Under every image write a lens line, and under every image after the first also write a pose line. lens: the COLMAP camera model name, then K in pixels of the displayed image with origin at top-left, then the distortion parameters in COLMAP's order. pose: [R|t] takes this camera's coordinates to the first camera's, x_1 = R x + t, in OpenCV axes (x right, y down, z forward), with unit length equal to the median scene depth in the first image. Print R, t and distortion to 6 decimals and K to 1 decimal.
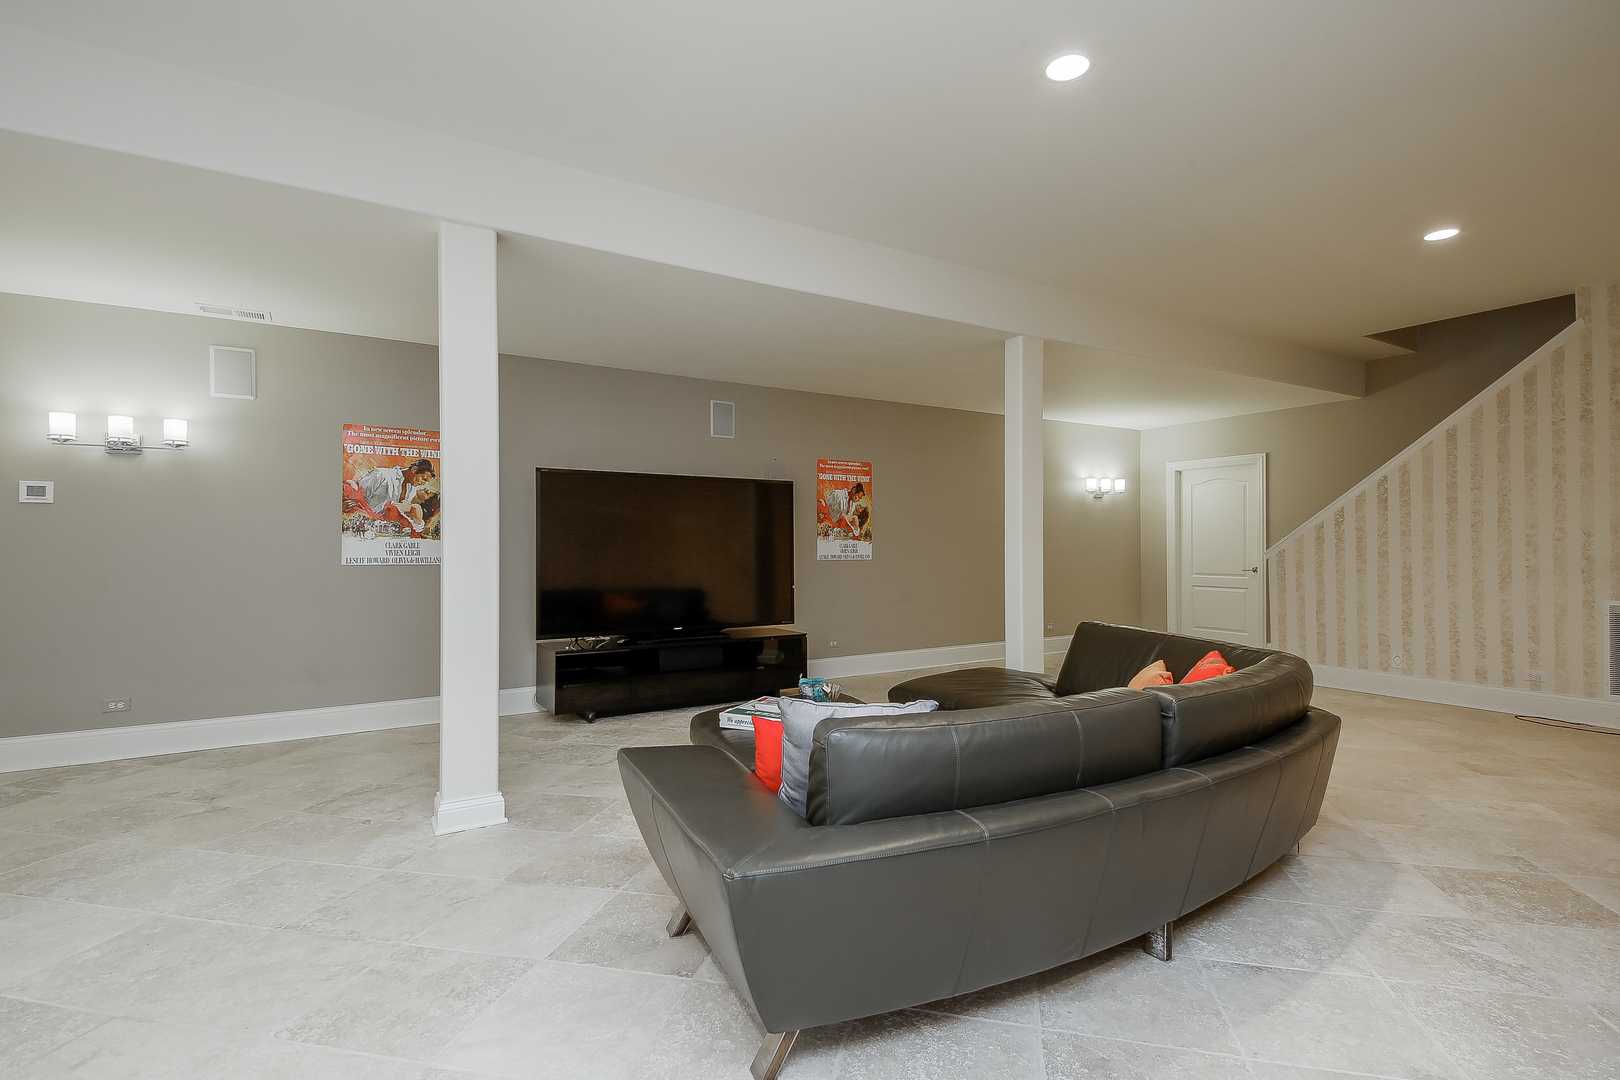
lens RADIAL K [[778.8, 0, 812.6], [0, 778.8, 534.0], [0, 0, 1]] dist [0.032295, -0.003855]
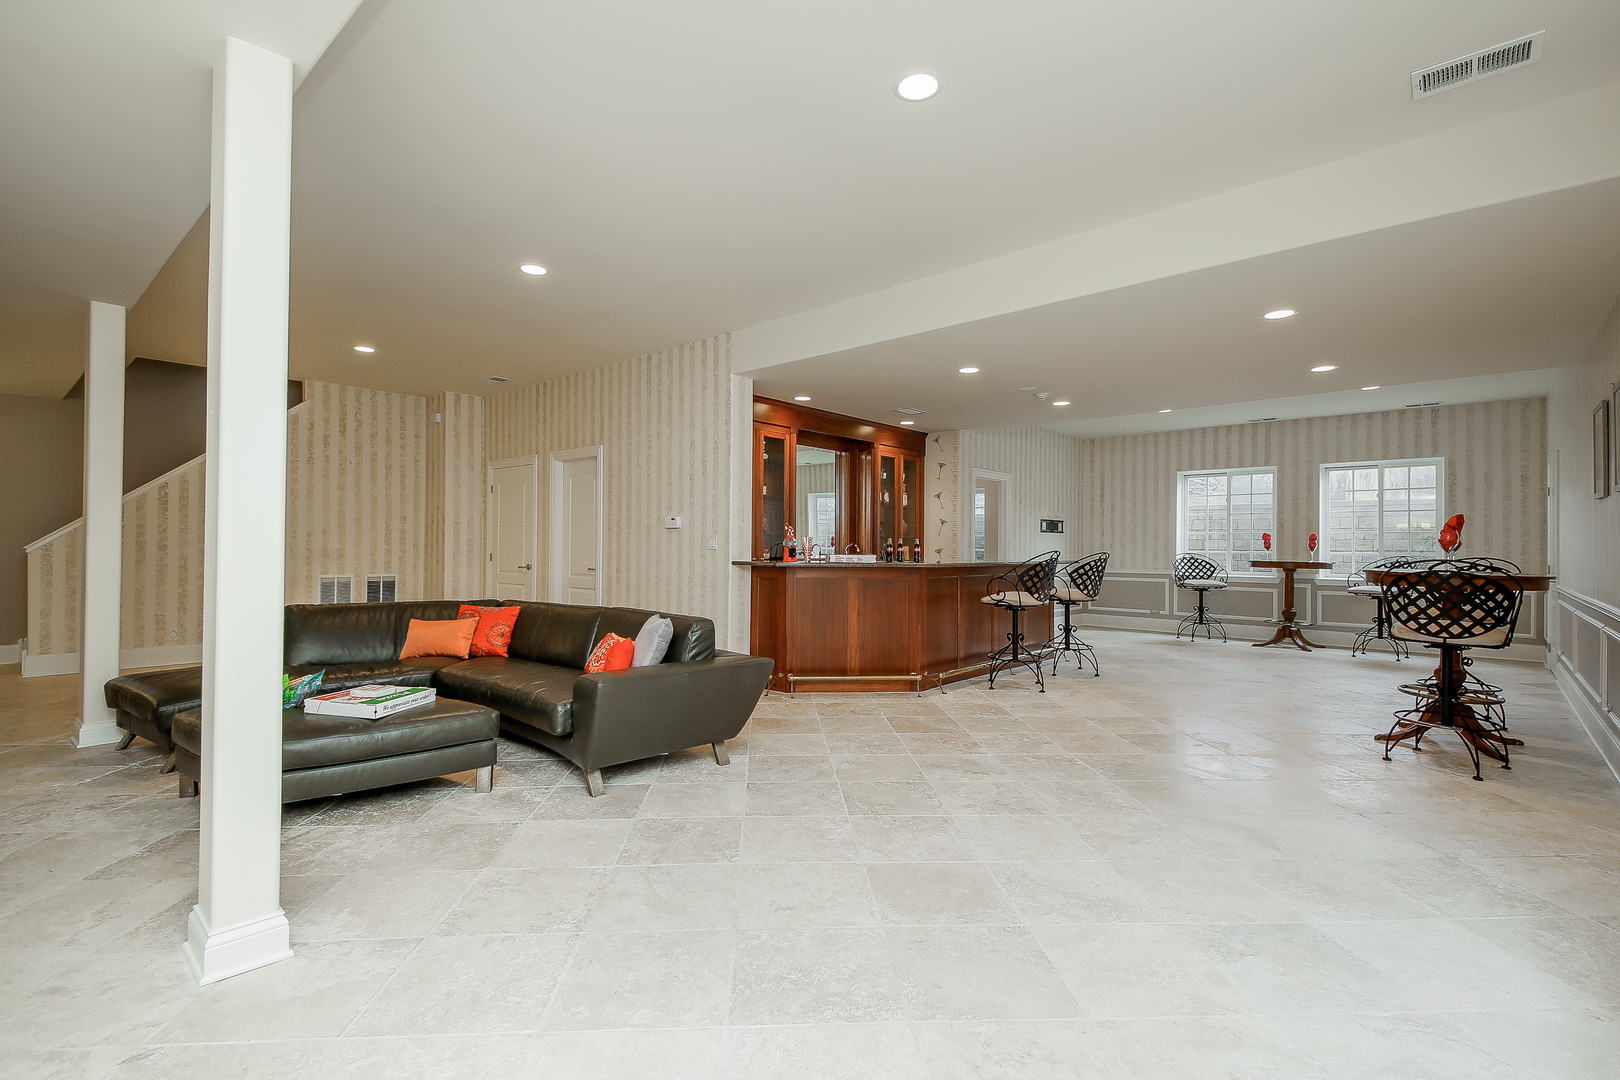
lens RADIAL K [[729.8, 0, 817.0], [0, 729.8, 541.2], [0, 0, 1]] dist [-0.000653, -0.001549]
pose [[-0.305779, 0.007489, 0.952073, -0.565298], [-0.014575, 0.999815, -0.012545, 0.013528], [-0.951991, -0.017712, -0.305614, 0.359511]]
